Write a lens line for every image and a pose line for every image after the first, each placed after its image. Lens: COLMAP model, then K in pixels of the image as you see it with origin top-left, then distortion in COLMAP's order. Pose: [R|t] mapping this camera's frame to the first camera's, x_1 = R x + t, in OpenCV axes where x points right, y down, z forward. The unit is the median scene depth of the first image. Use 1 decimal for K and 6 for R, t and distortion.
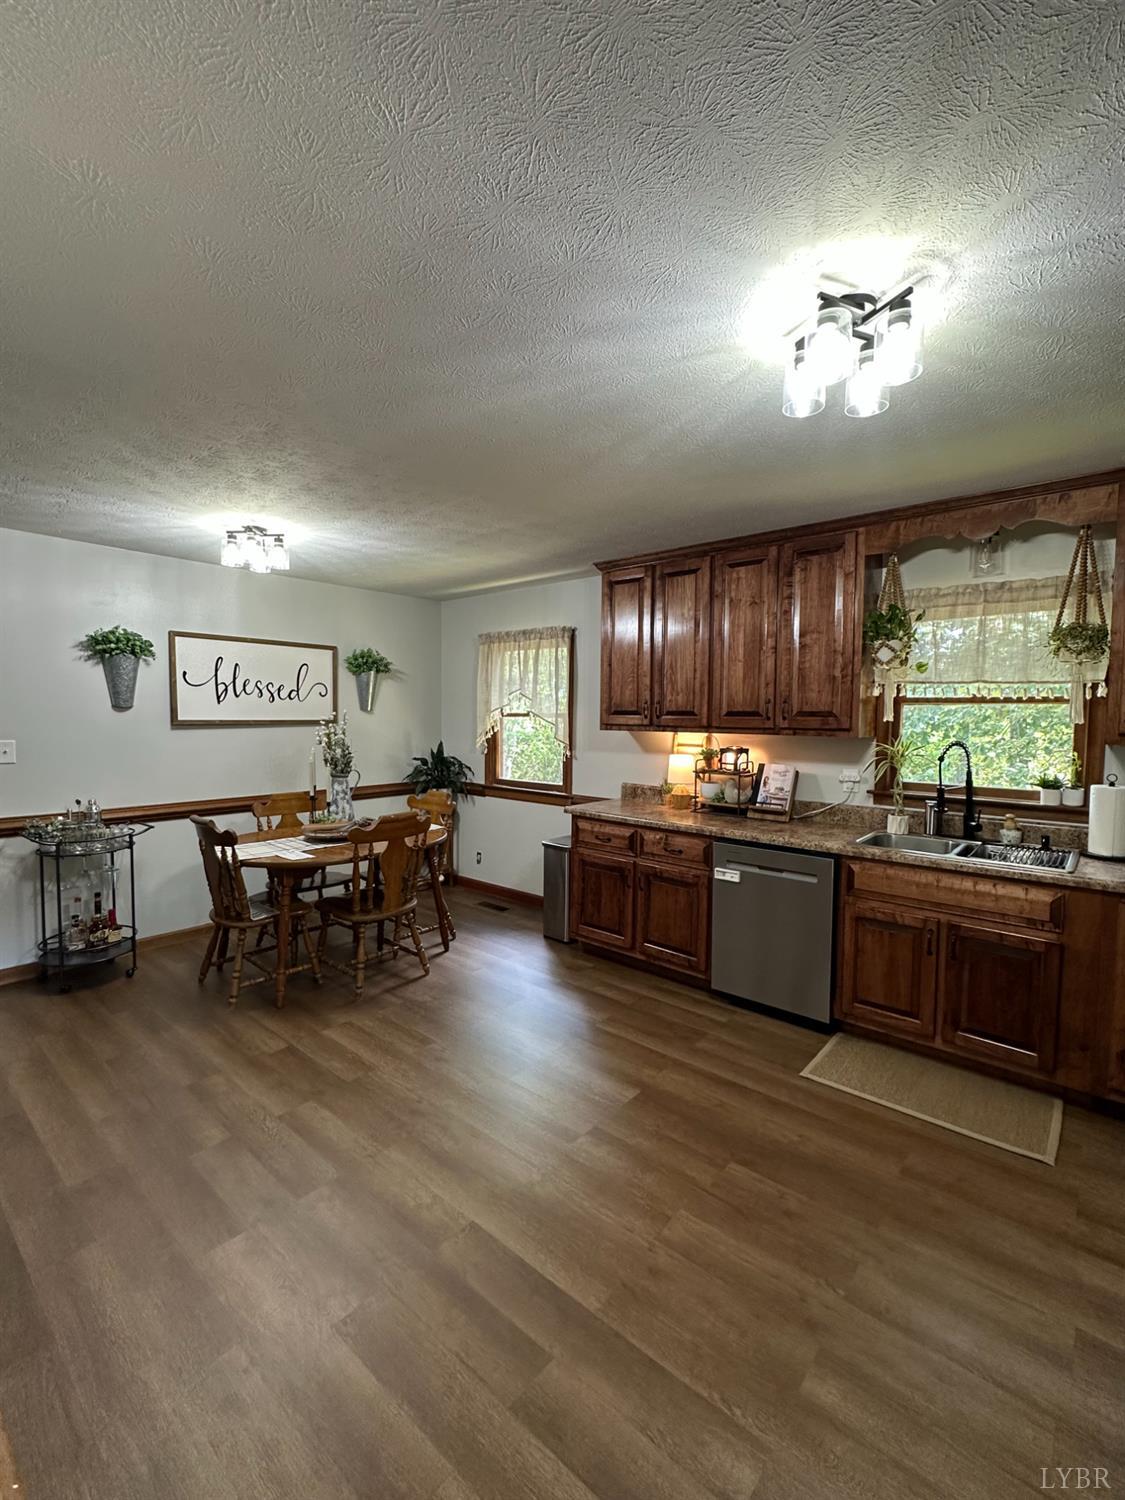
lens RADIAL K [[653.5, 0, 562.5], [0, 653.5, 750.9], [0, 0, 1]] dist [-0.003186, 0.001684]
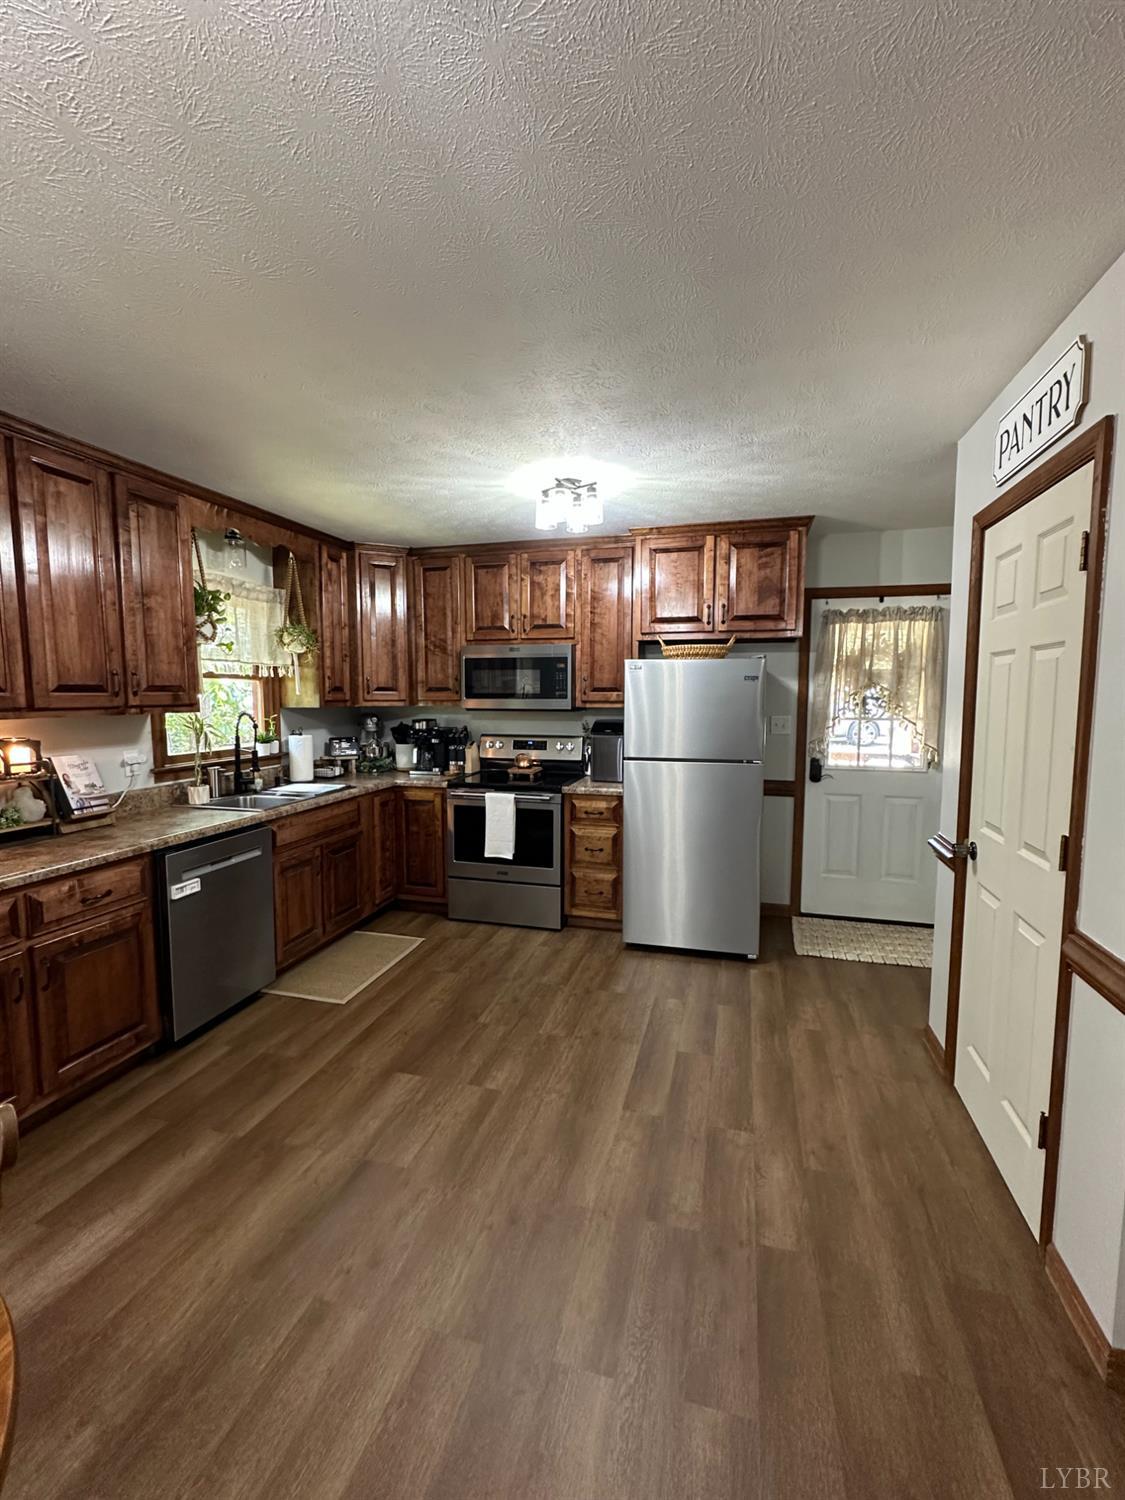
lens RADIAL K [[653.5, 0, 559.2], [0, 653.5, 750.6], [0, 0, 1]] dist [-0.003186, 0.001684]
pose [[-0.421083, -0.090264, 0.902520, -0.622617], [0.048289, 0.991394, 0.121682, -0.052492], [-0.905736, 0.094820, -0.413100, 0.855298]]
